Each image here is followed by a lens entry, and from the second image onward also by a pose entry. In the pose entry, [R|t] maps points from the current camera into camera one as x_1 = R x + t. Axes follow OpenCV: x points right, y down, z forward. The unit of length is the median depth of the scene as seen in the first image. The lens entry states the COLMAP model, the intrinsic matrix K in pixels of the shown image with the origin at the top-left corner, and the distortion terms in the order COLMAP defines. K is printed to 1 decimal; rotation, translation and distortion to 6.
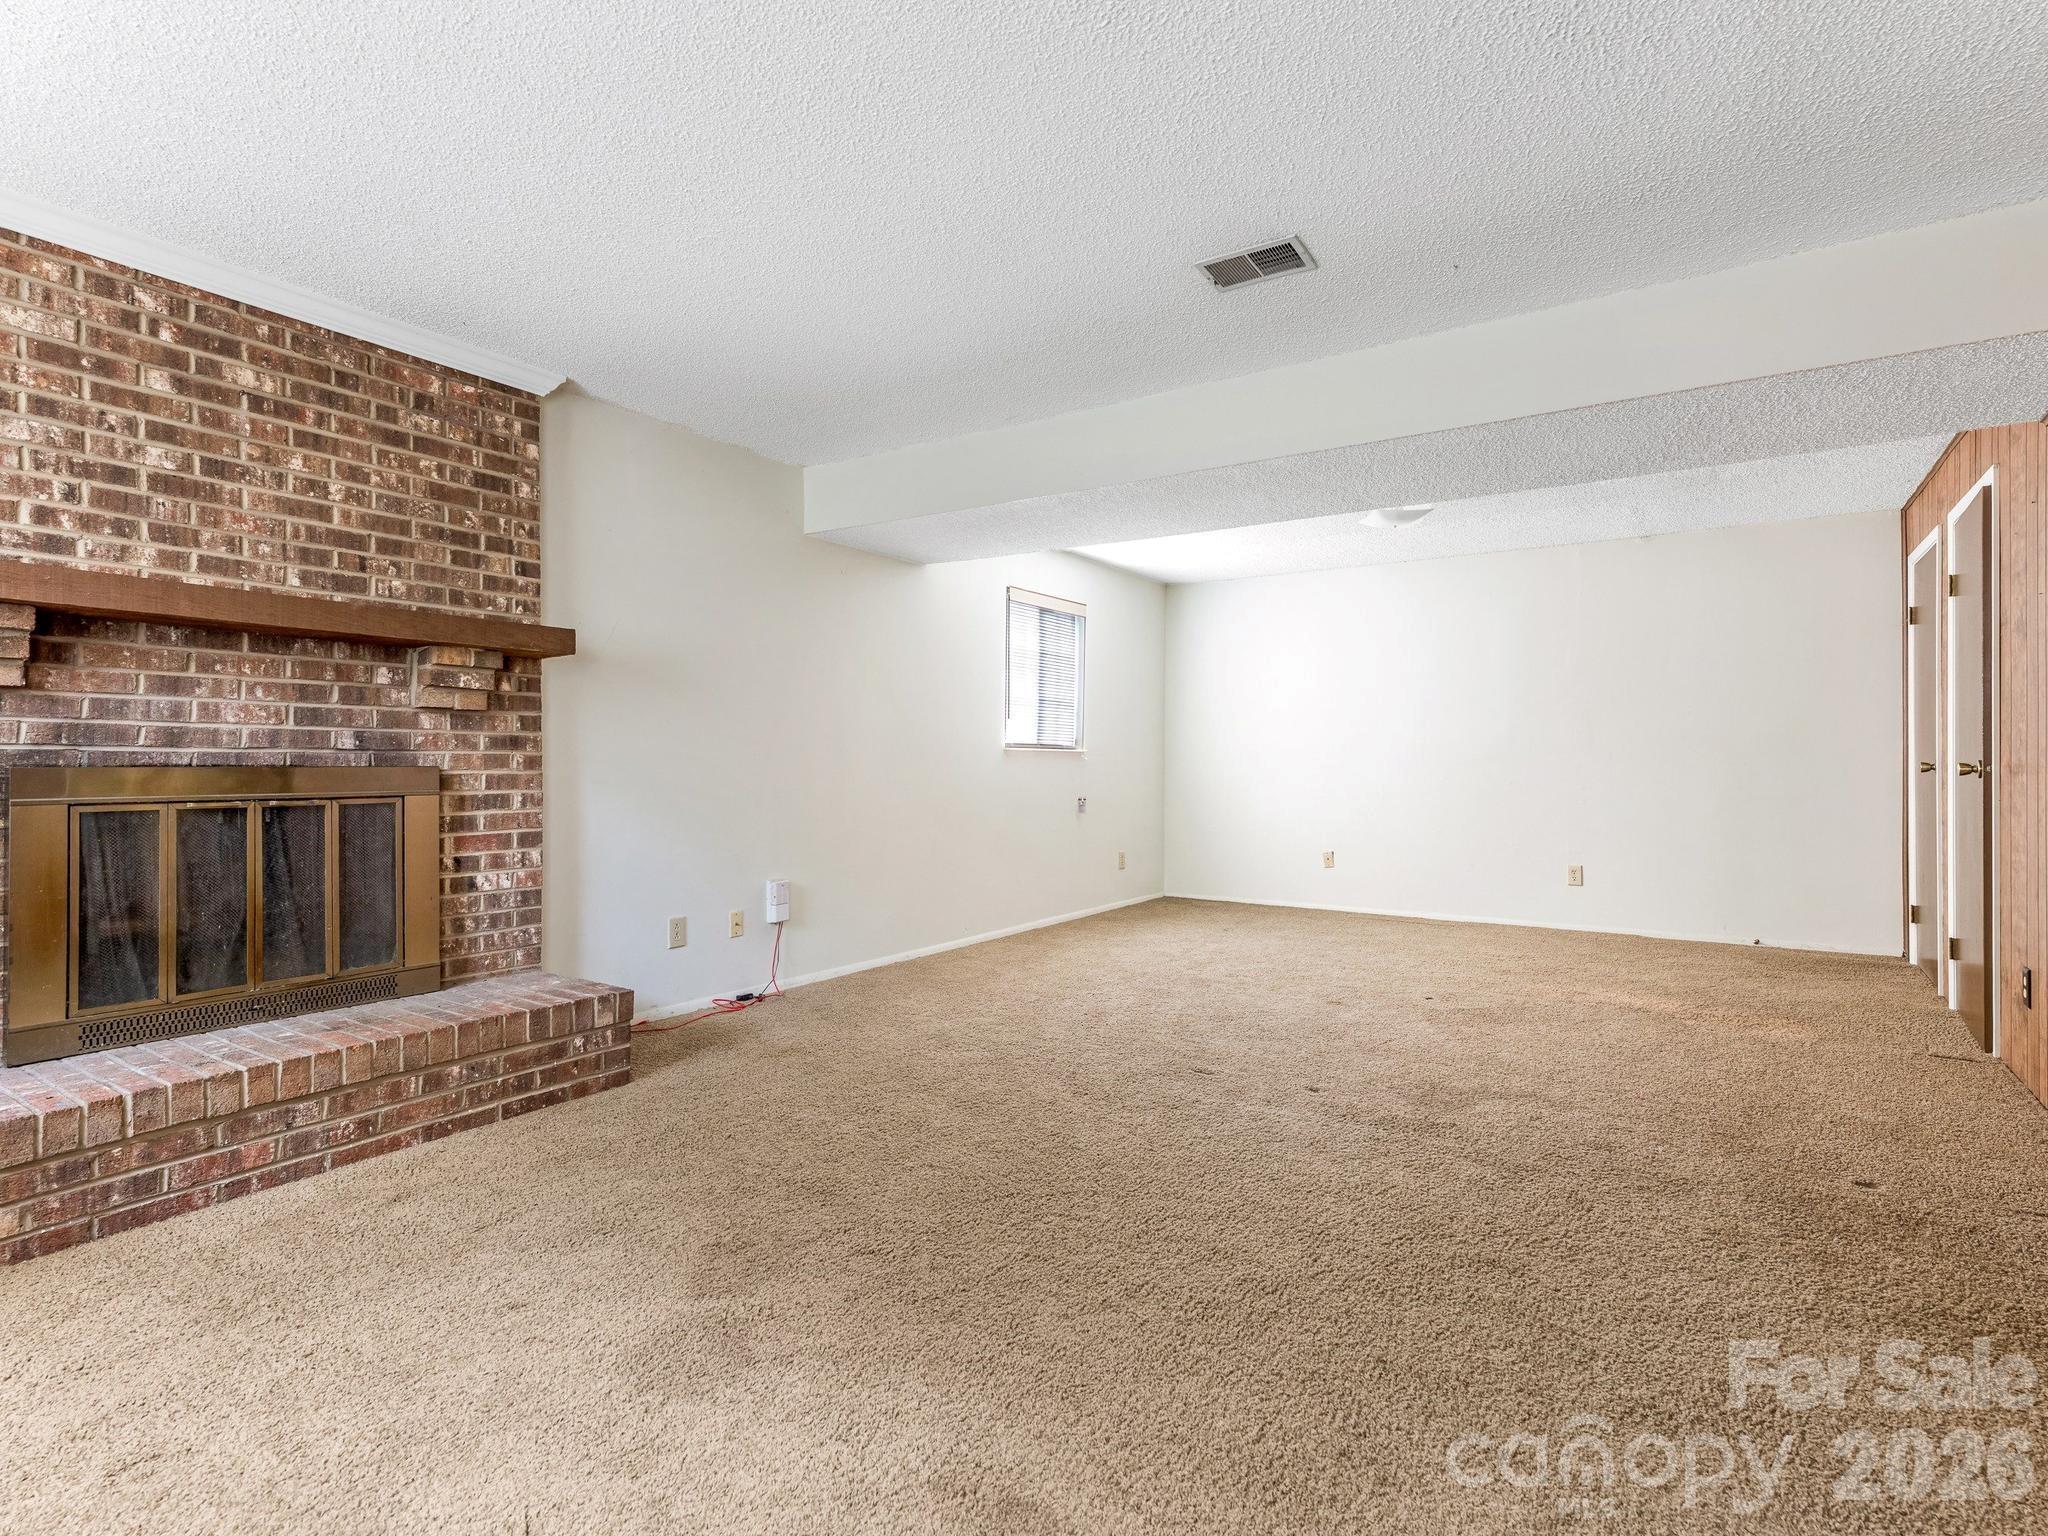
lens RADIAL K [[1056.1, 0, 1023.2], [0, 1056.1, 757.7], [0, 0, 1]] dist [0.011883, -0.000707]
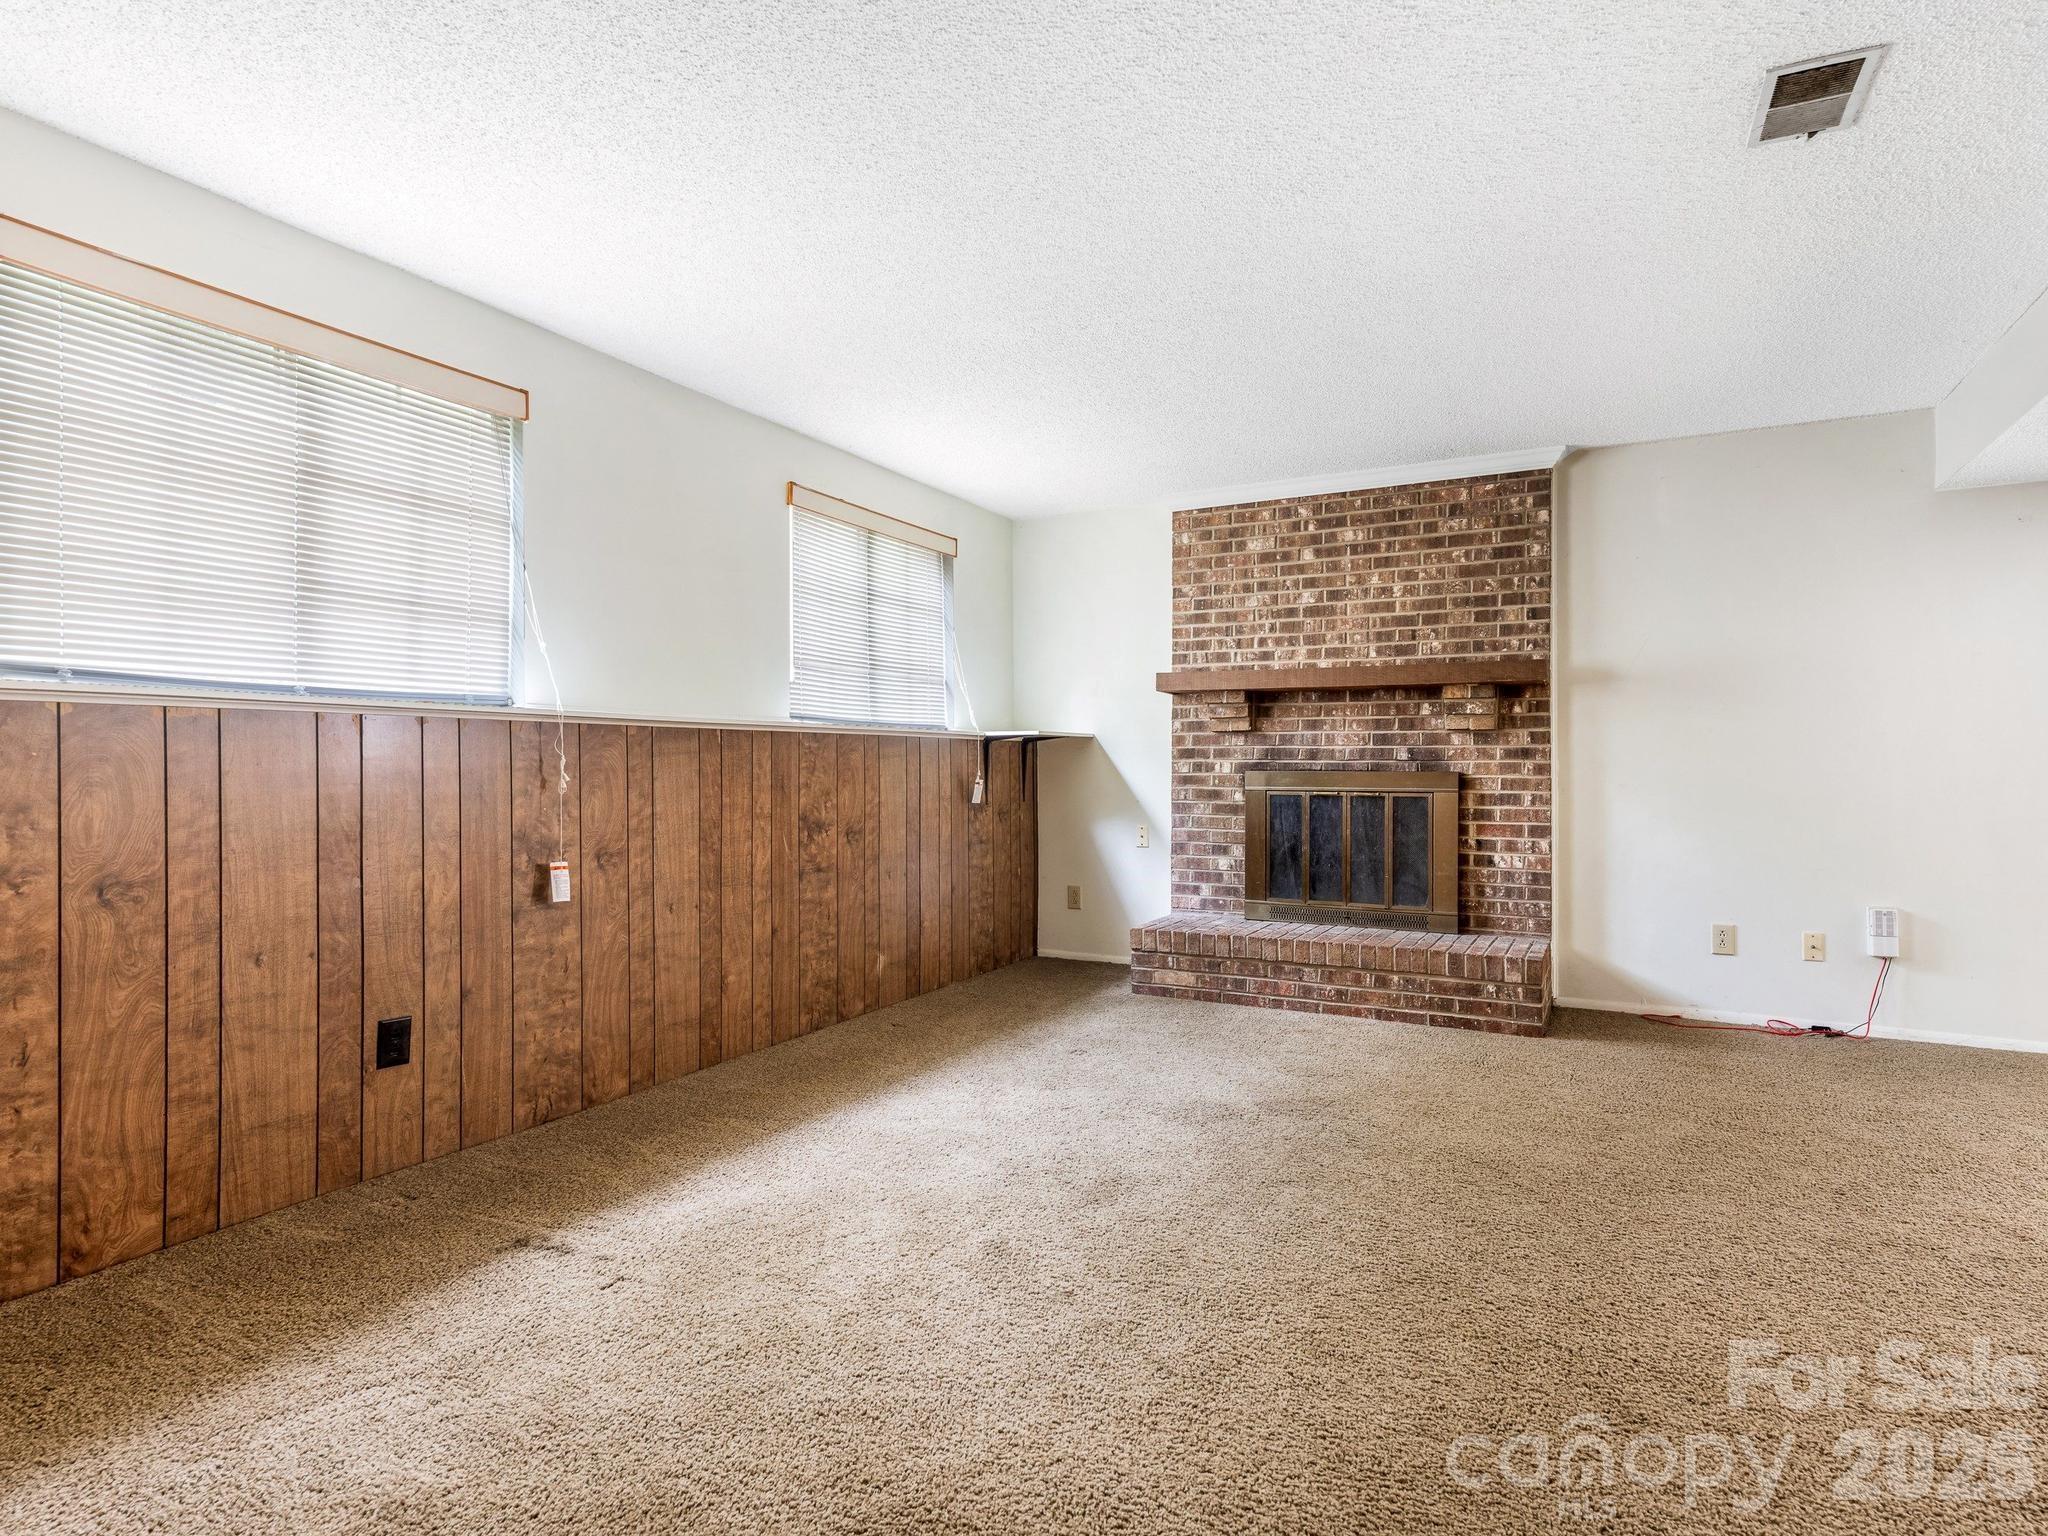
lens RADIAL K [[1056.1, 0, 1023.5], [0, 1056.1, 770.9], [0, 0, 1]] dist [0.011883, -0.000707]
pose [[0.074598, 0.002446, -0.997211, 0.821519], [0.001961, 0.999995, 0.002600, 0.002386], [0.997212, -0.002149, 0.074592, 0.350912]]
